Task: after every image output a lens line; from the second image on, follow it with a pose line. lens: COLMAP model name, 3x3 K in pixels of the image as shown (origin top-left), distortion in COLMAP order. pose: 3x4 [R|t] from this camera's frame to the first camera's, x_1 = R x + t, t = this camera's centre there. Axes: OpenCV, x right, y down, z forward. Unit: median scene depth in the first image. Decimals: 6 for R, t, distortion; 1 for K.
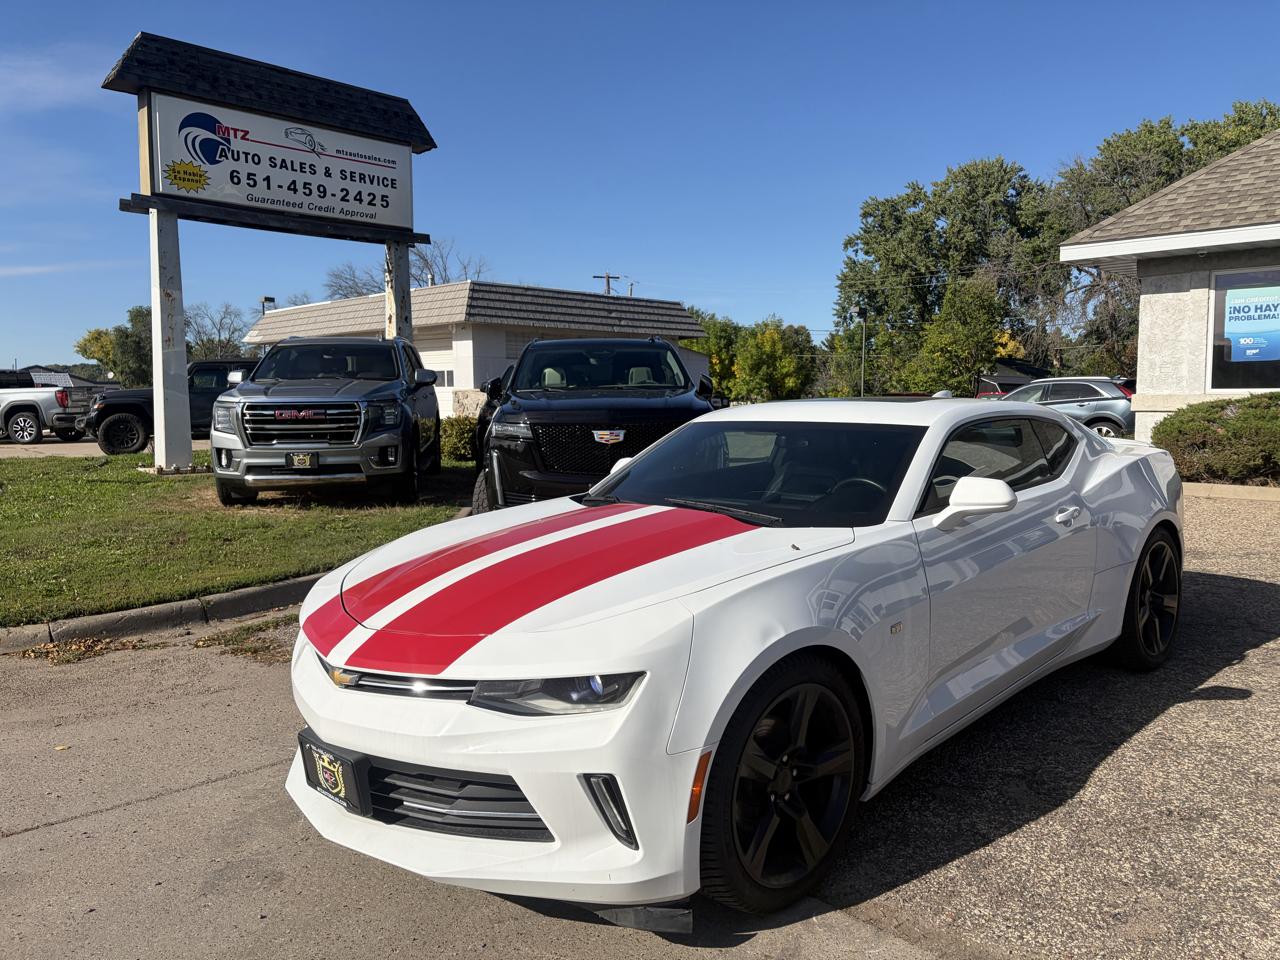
lens RADIAL K [[1063.9, 0, 629.5], [0, 1063.9, 471.3], [0, 0, 1]] dist [0.088198, -0.116849]
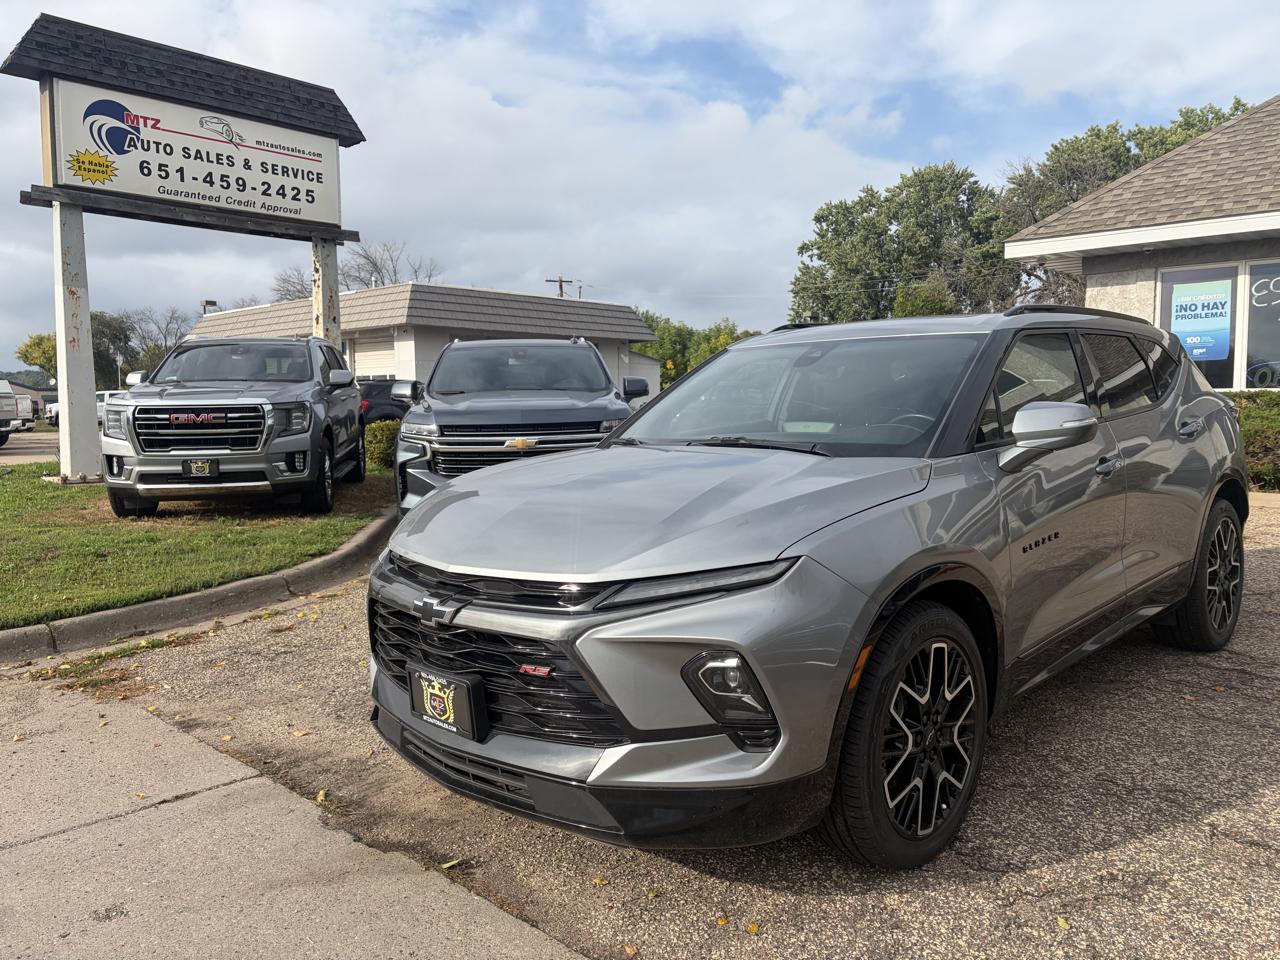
lens RADIAL K [[1054.1, 0, 633.8], [0, 1054.1, 482.7], [0, 0, 1]] dist [0.096230, -0.127829]
pose [[0.999238, -0.006150, 0.038534, 0.023137], [0.005948, 0.999968, 0.005358, -0.000078], [-0.038566, -0.005125, 0.999243, 0.042942]]
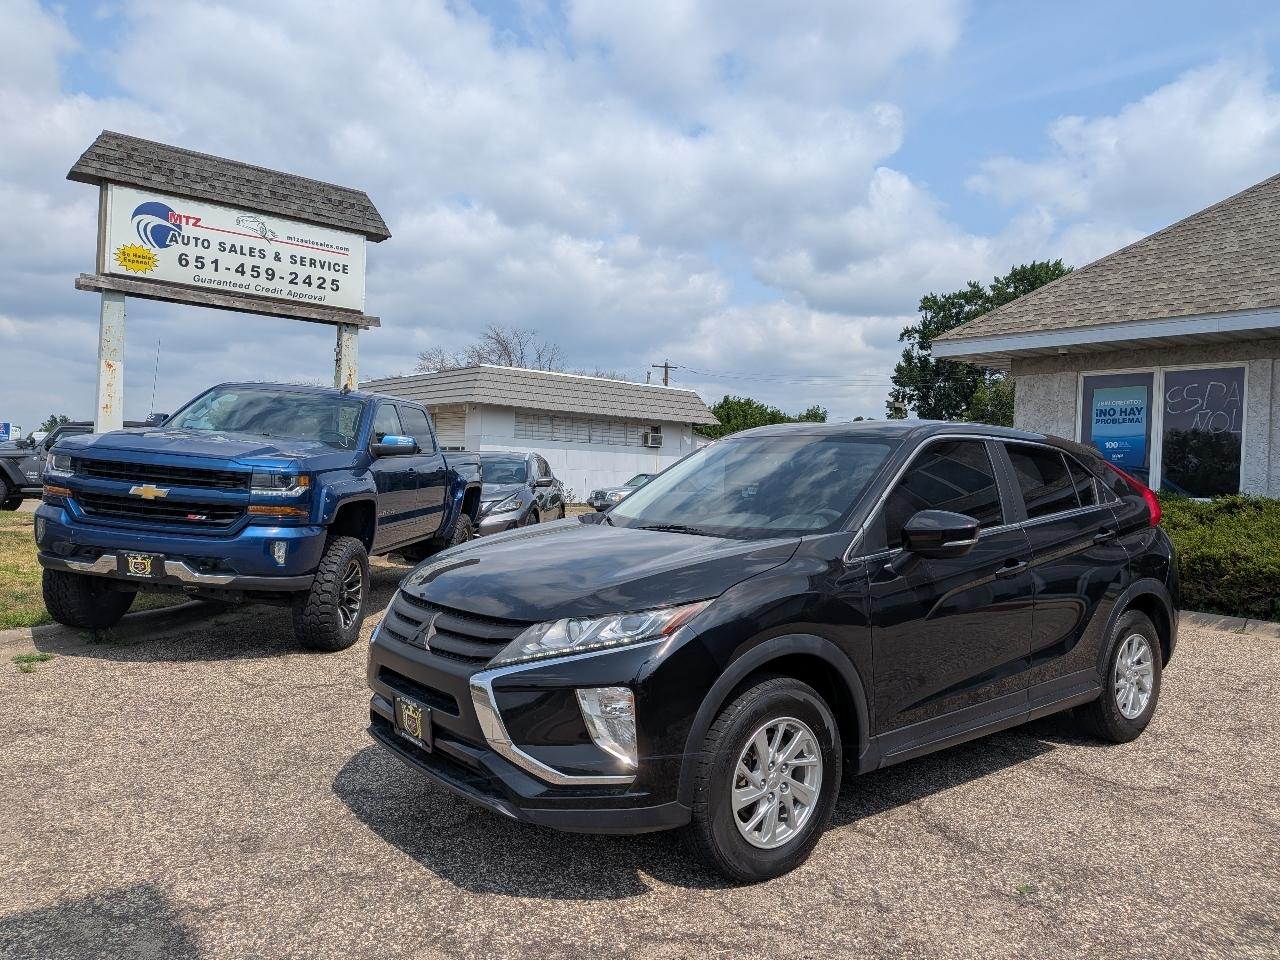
lens RADIAL K [[1020.3, 0, 646.0], [0, 1020.3, 477.6], [0, 0, 1]] dist [0.001342, -0.015476]
pose [[0.993163, 0.041293, -0.109185, 0.210037], [-0.049103, 0.996349, -0.069842, -0.006883], [0.105902, 0.074726, 0.991565, 0.051383]]
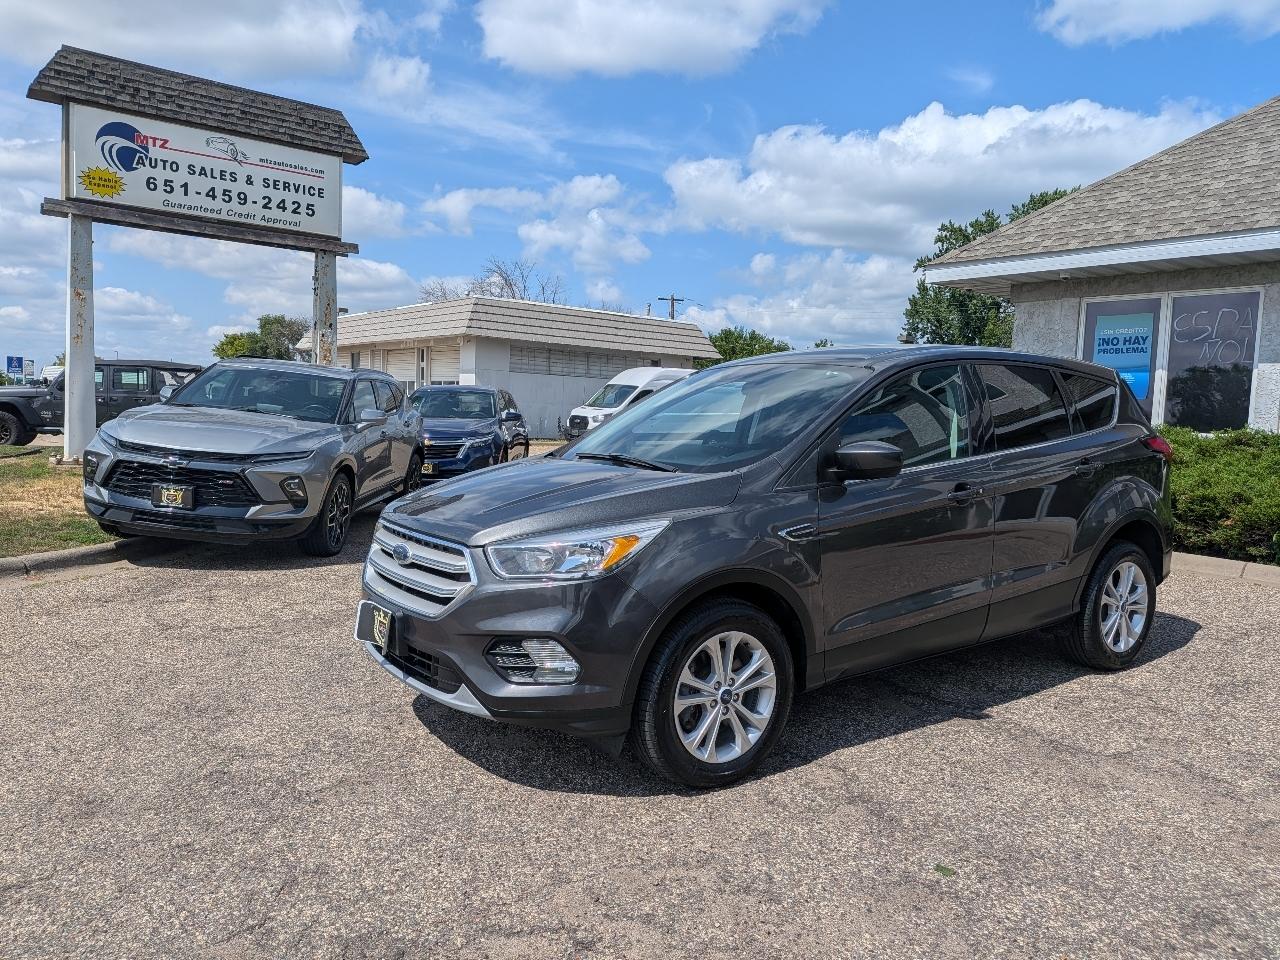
lens RADIAL K [[1018.8, 0, 633.6], [0, 1018.8, 489.7], [0, 0, 1]] dist [-0.010873, -0.001352]
pose [[0.989618, 0.053888, -0.133236, 0.236108], [-0.053543, 0.998546, 0.006171, -0.008576], [0.133375, 0.001027, 0.991065, 0.089014]]
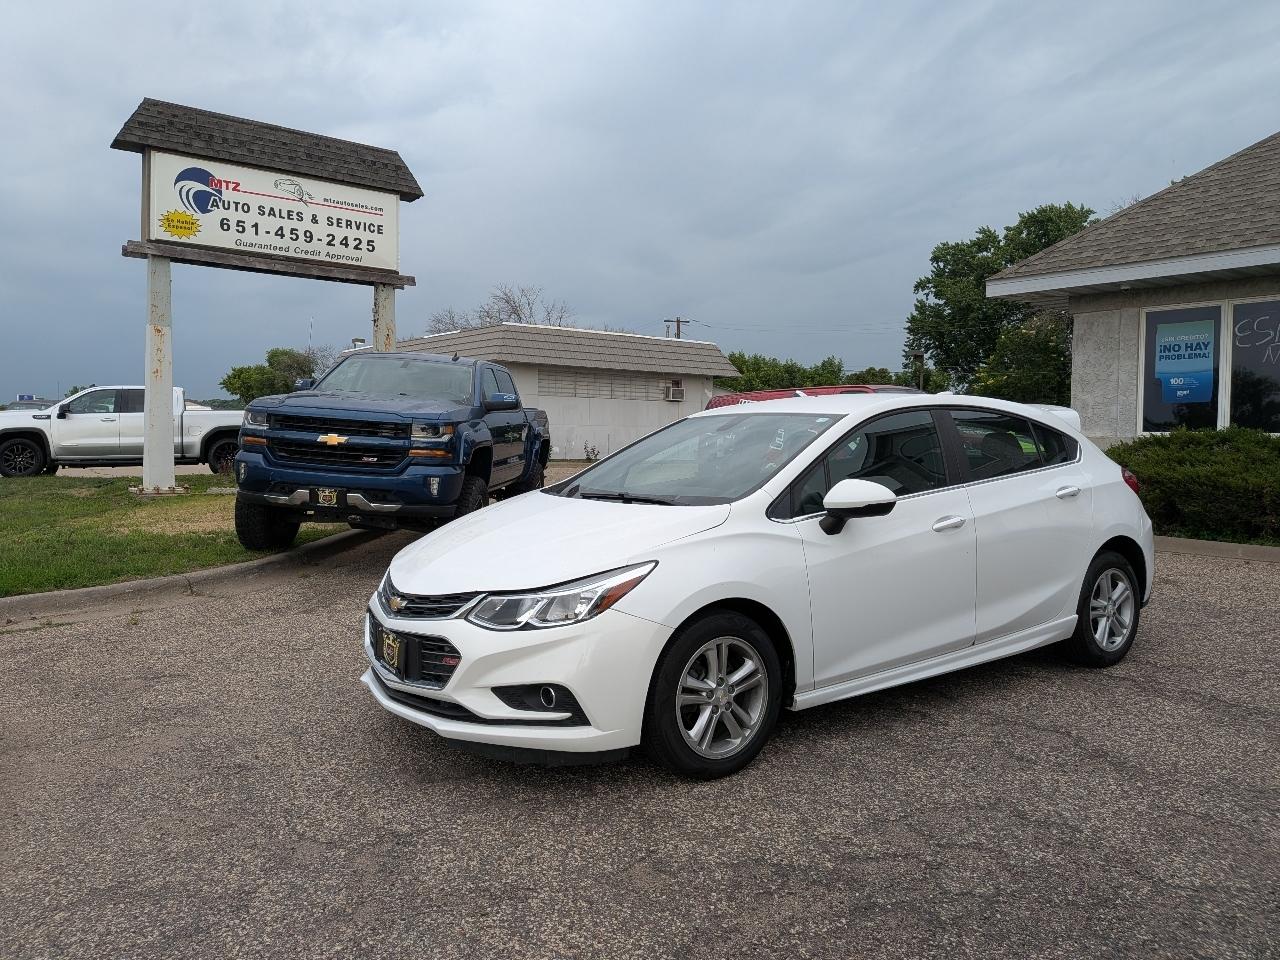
lens RADIAL K [[1012.6, 0, 603.1], [0, 1012.6, 461.6], [0, 0, 1]] dist [0.049921, -0.105361]
pose [[0.988331, 0.021939, -0.150732, 0.171320], [-0.028657, 0.998684, -0.042541, 0.000755], [0.149601, 0.046364, 0.987659, 0.045338]]
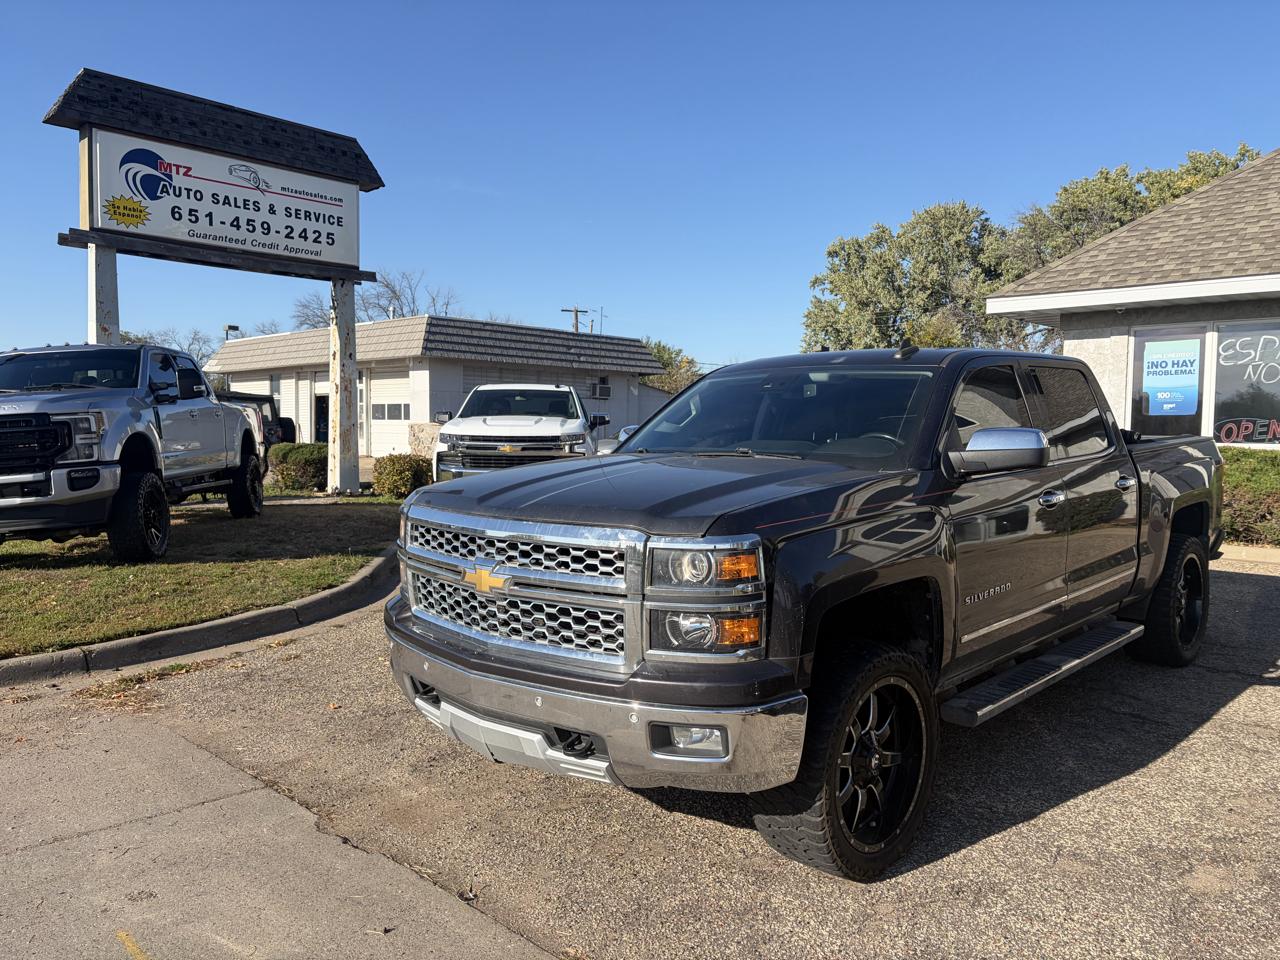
lens RADIAL K [[1063.8, 0, 631.4], [0, 1063.8, 479.4], [0, 0, 1]] dist [0.092259, -0.123465]
pose [[0.999688, 0.014187, 0.020550, 0.038573], [-0.013777, 0.999705, -0.019983, -0.011129], [-0.020827, 0.019694, 0.999589, -0.006203]]
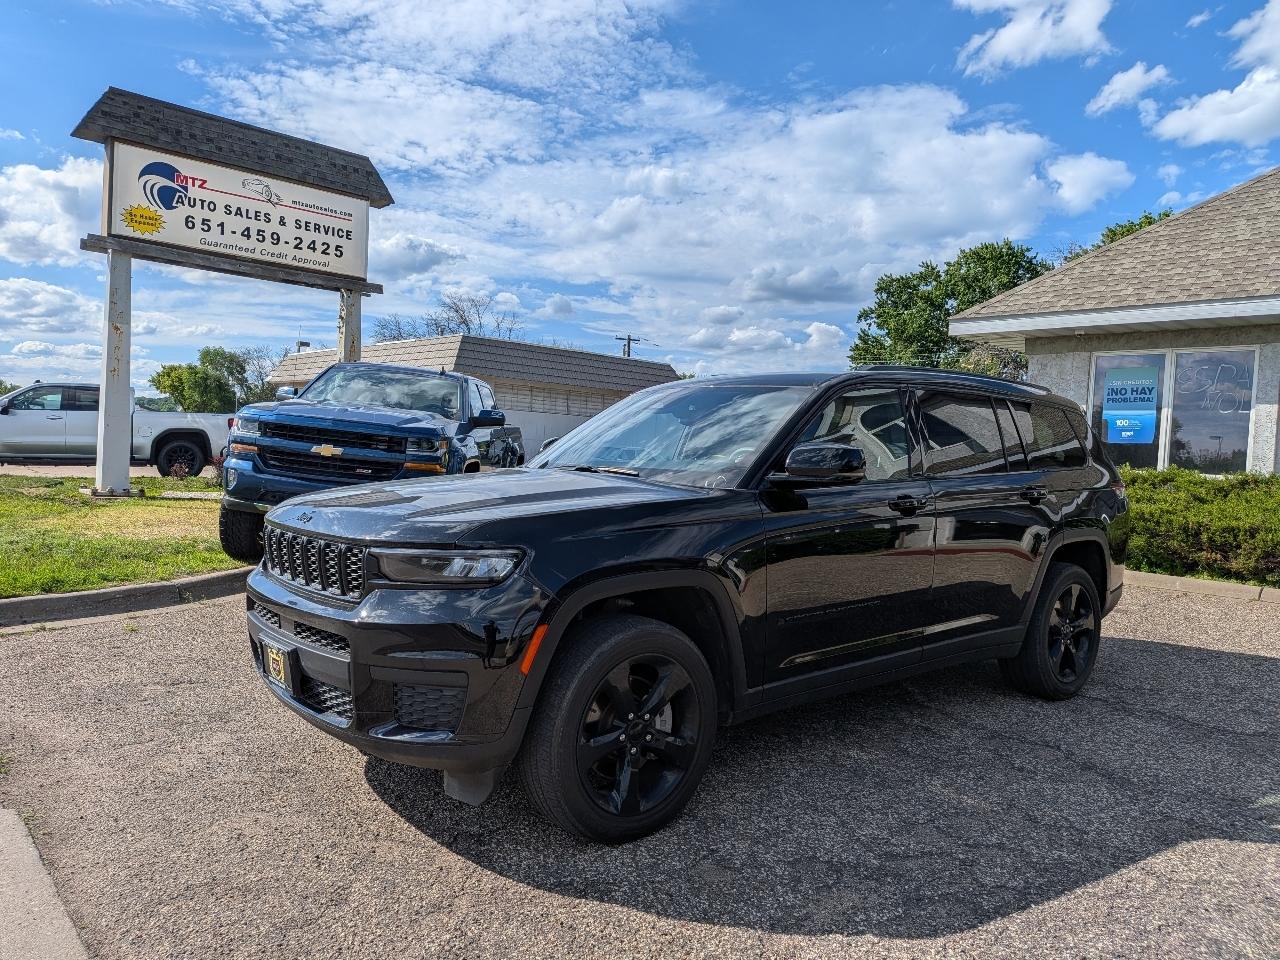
lens RADIAL K [[1017.8, 0, 629.6], [0, 1017.8, 491.9], [0, 0, 1]] dist [0.016873, -0.040030]
pose [[0.996553, 0.056824, -0.060435, 0.141624], [-0.058793, 0.997779, -0.031320, -0.000074], [0.058521, 0.034765, 0.997681, 0.025768]]
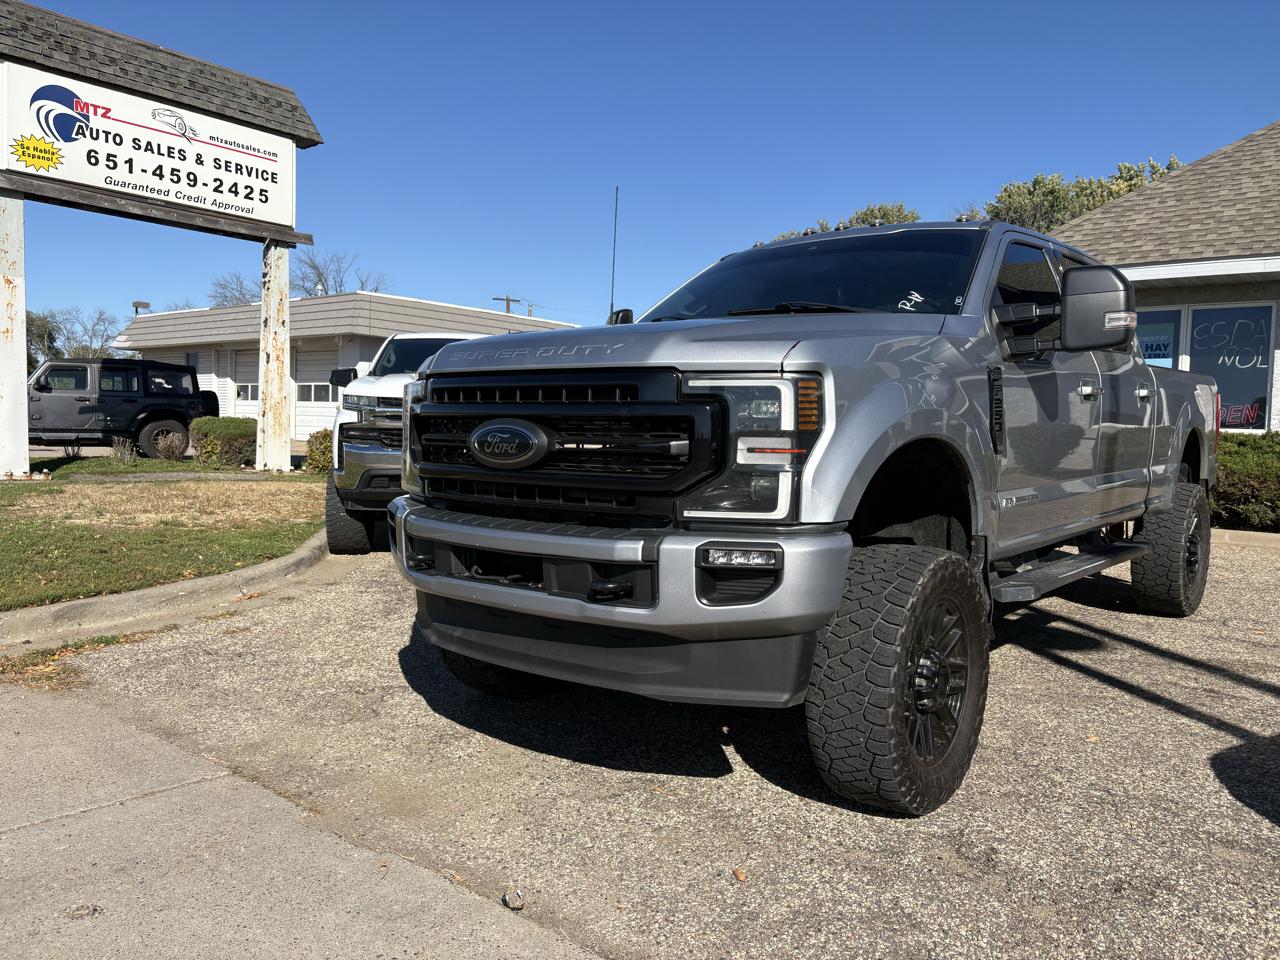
lens RADIAL K [[1057.3, 0, 646.6], [0, 1057.3, 482.9], [0, 0, 1]] dist [0.088911, -0.124351]
pose [[0.993359, 0.030356, 0.110980, 0.007049], [-0.028267, 0.999393, -0.020349, 0.007379], [-0.111530, 0.017077, 0.993614, 0.048584]]
